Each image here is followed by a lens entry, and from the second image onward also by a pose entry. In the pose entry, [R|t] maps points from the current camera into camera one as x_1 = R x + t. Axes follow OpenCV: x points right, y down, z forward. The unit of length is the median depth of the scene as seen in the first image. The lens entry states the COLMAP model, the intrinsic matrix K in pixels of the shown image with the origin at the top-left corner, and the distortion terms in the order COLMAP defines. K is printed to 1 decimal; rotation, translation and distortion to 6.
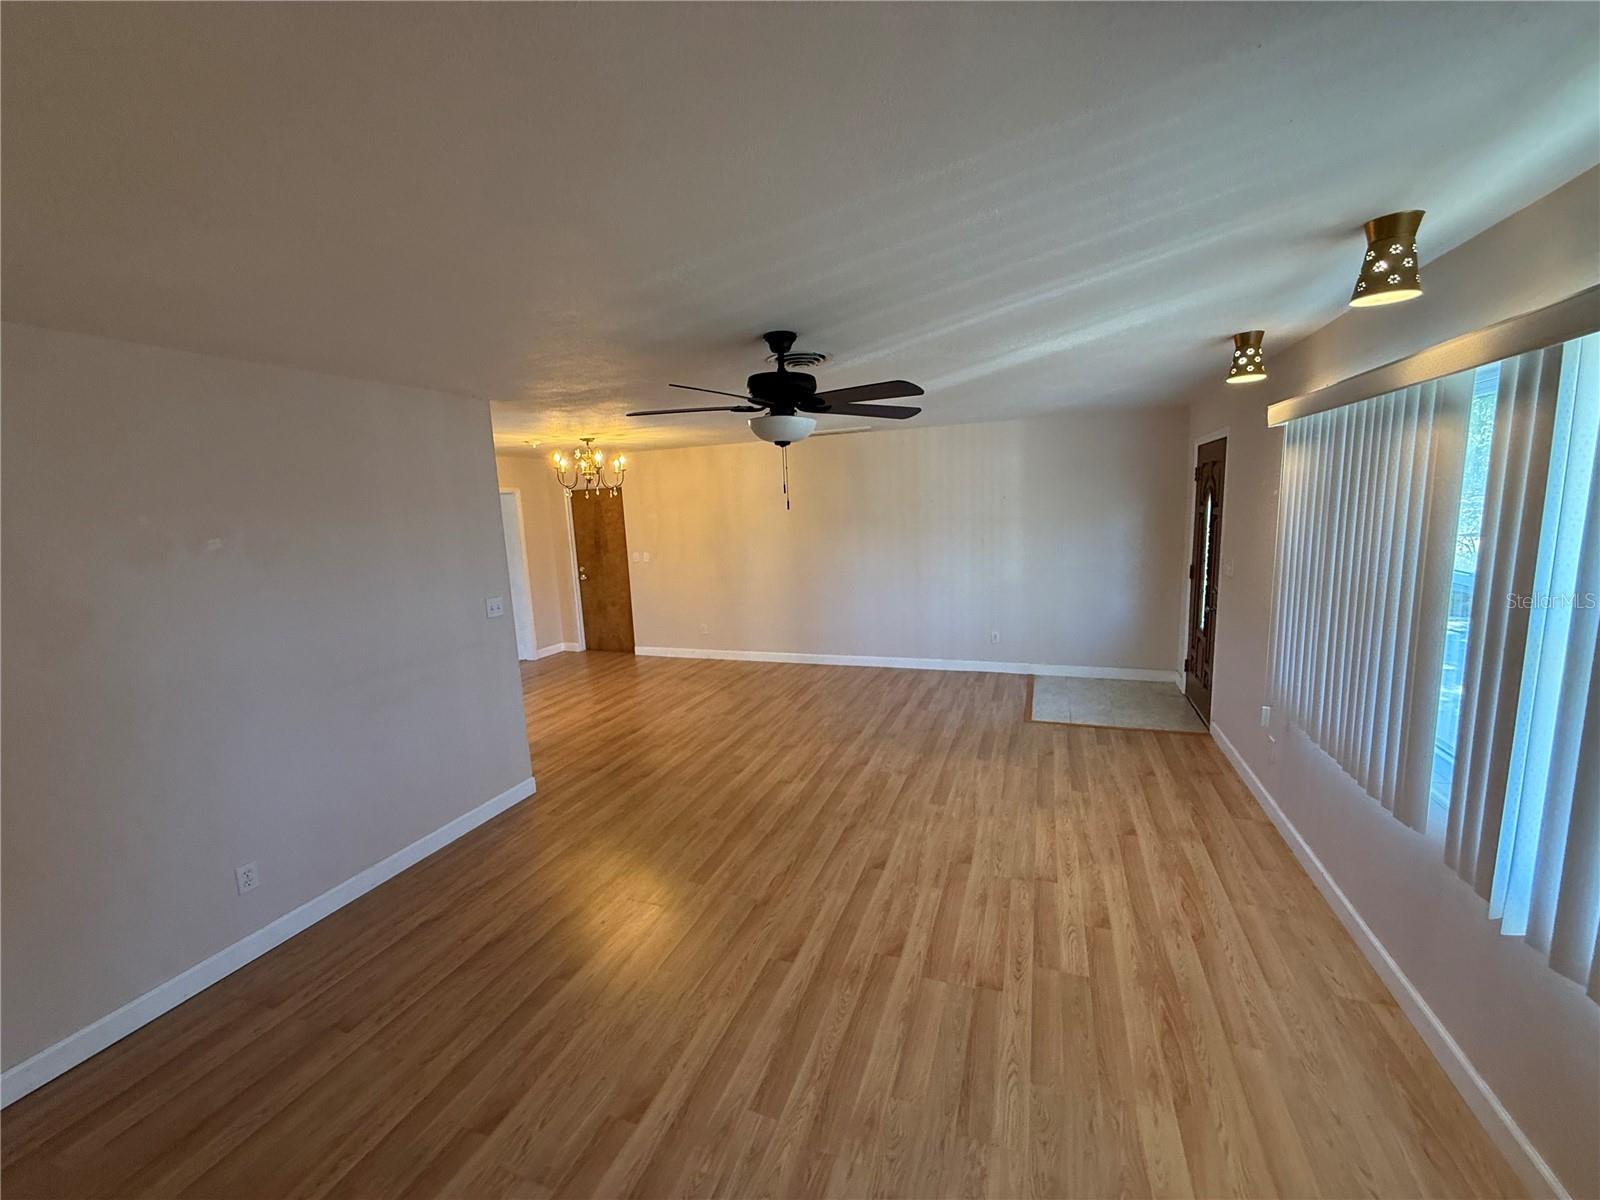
lens RADIAL K [[631.6, 0, 800.0], [0, 631.6, 600.0], [0, 0, 1]] dist [0.002180, 0.000182]
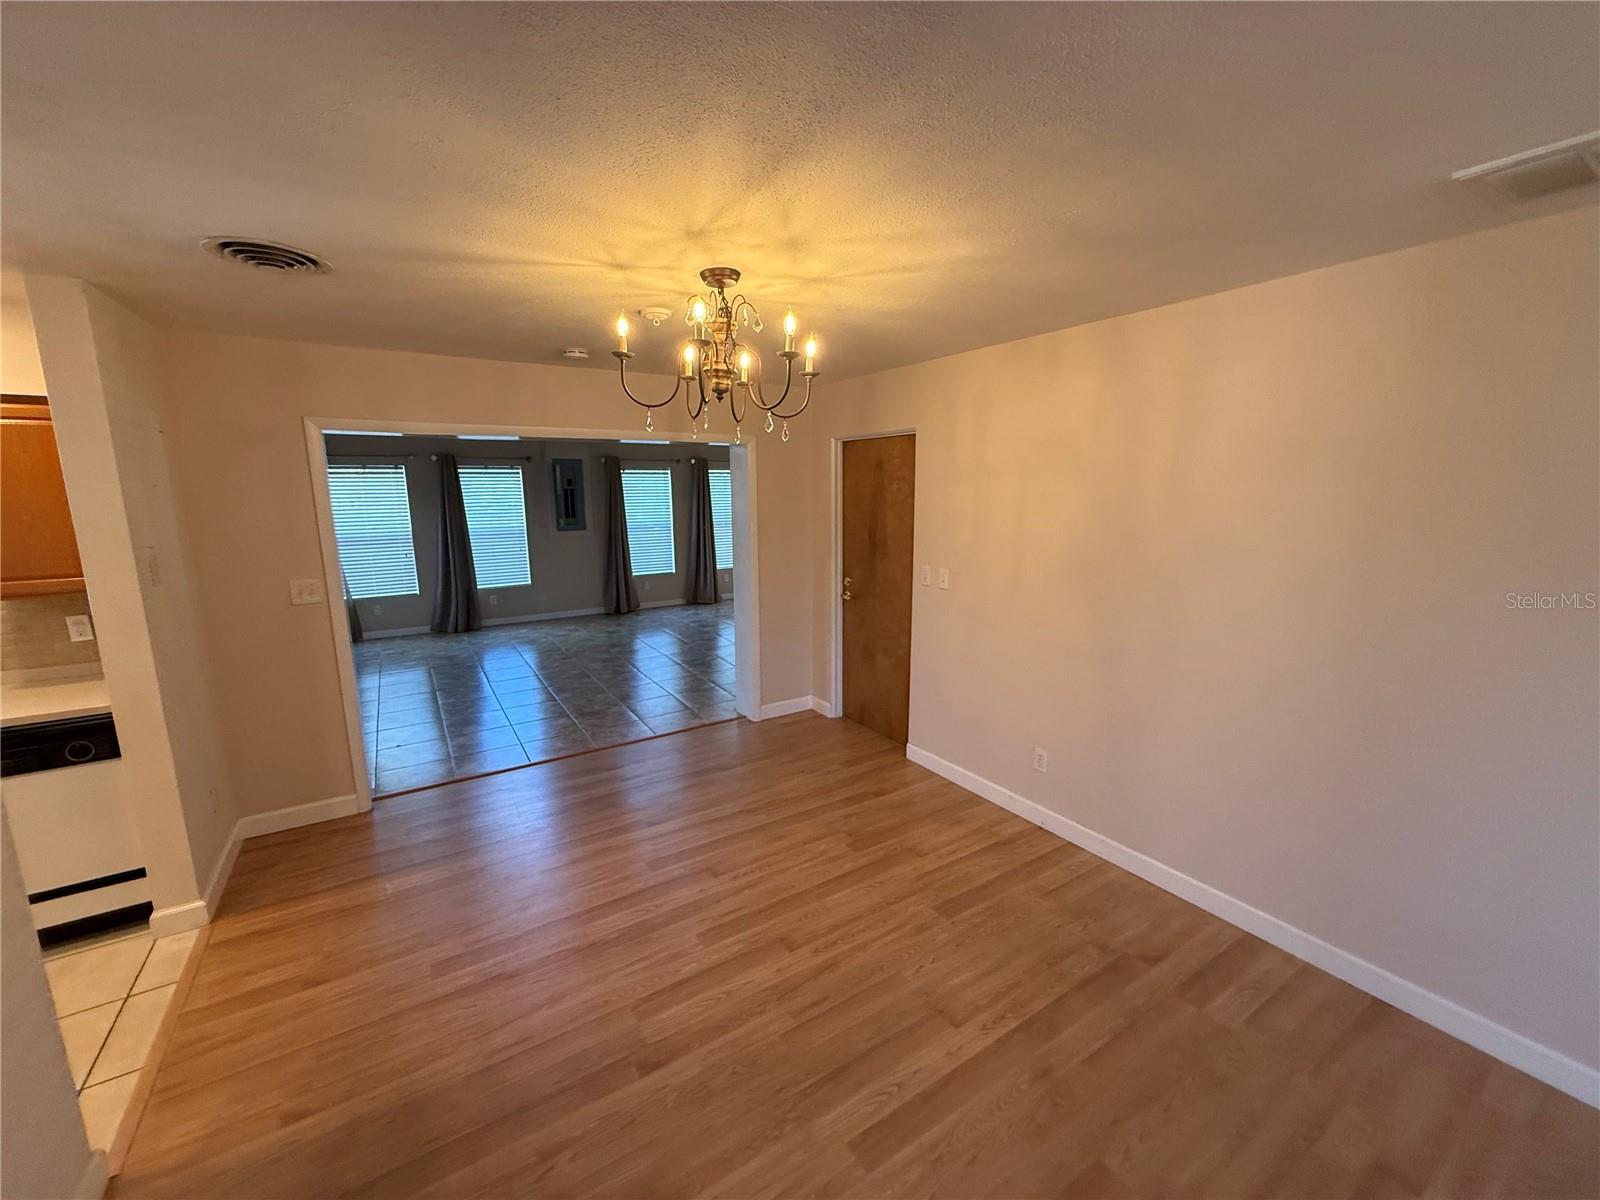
lens RADIAL K [[631.6, 0, 800.0], [0, 631.6, 600.0], [0, 0, 1]] dist [0.002180, 0.000182]
pose [[0.802947, 0.137437, -0.579989, -0.045914], [-0.112534, 0.990509, 0.078922, -0.075812], [0.585331, 0.001898, 0.810793, 0.534150]]
